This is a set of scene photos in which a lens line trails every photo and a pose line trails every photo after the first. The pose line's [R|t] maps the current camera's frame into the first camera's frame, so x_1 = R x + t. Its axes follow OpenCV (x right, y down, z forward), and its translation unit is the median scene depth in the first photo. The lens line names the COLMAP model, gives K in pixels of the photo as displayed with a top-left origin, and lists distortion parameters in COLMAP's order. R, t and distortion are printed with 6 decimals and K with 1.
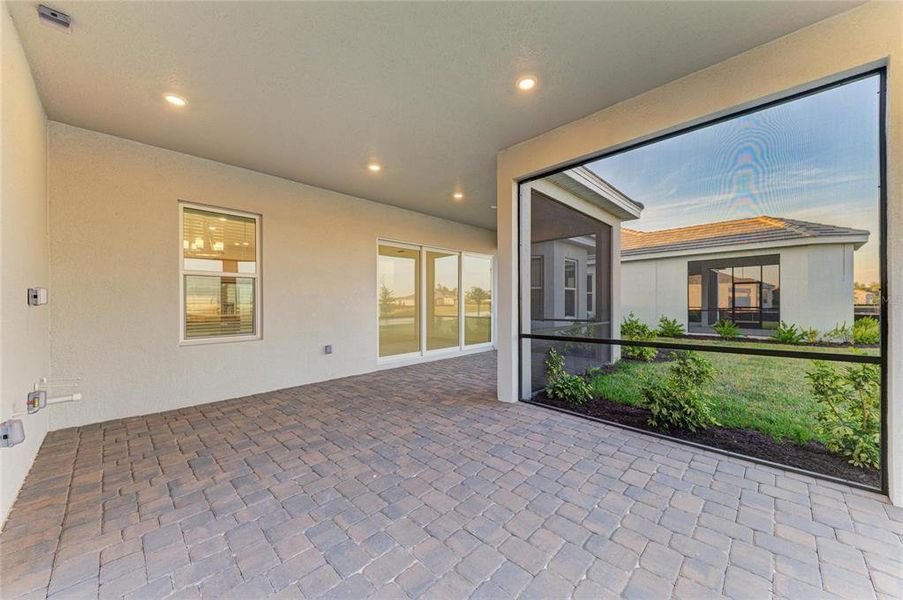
lens RADIAL K [[328.7, 0, 453.9], [0, 328.7, 304.2], [0, 0, 1]] dist [0.020182, 0.000061]
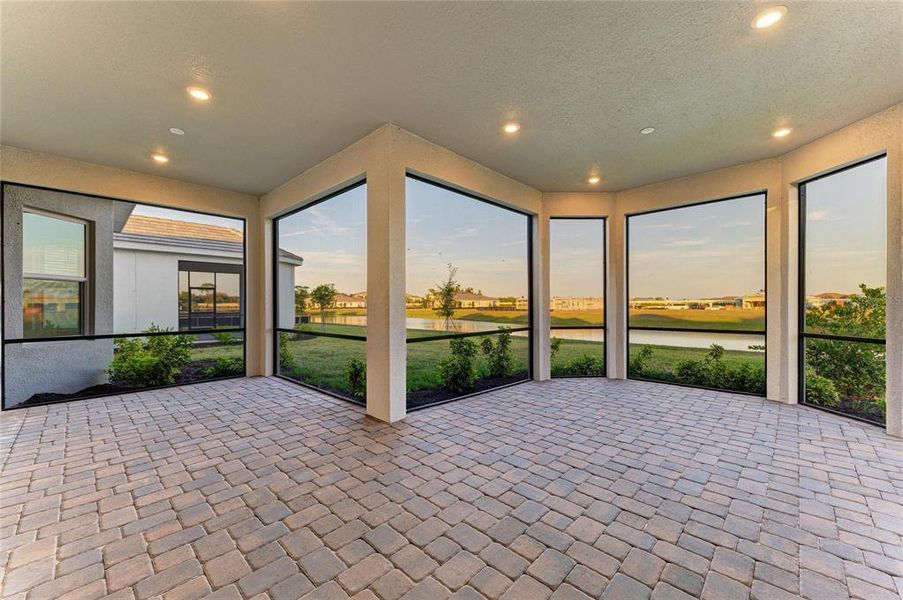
lens RADIAL K [[348.7, 0, 458.6], [0, 348.7, 301.9], [0, 0, 1]] dist [0.010150, 0.000022]
pose [[-0.007247, 0.014943, 0.999862, -0.767800], [0.004286, 0.999880, -0.014912, -0.002513], [-0.999965, 0.004177, -0.007310, 0.838227]]
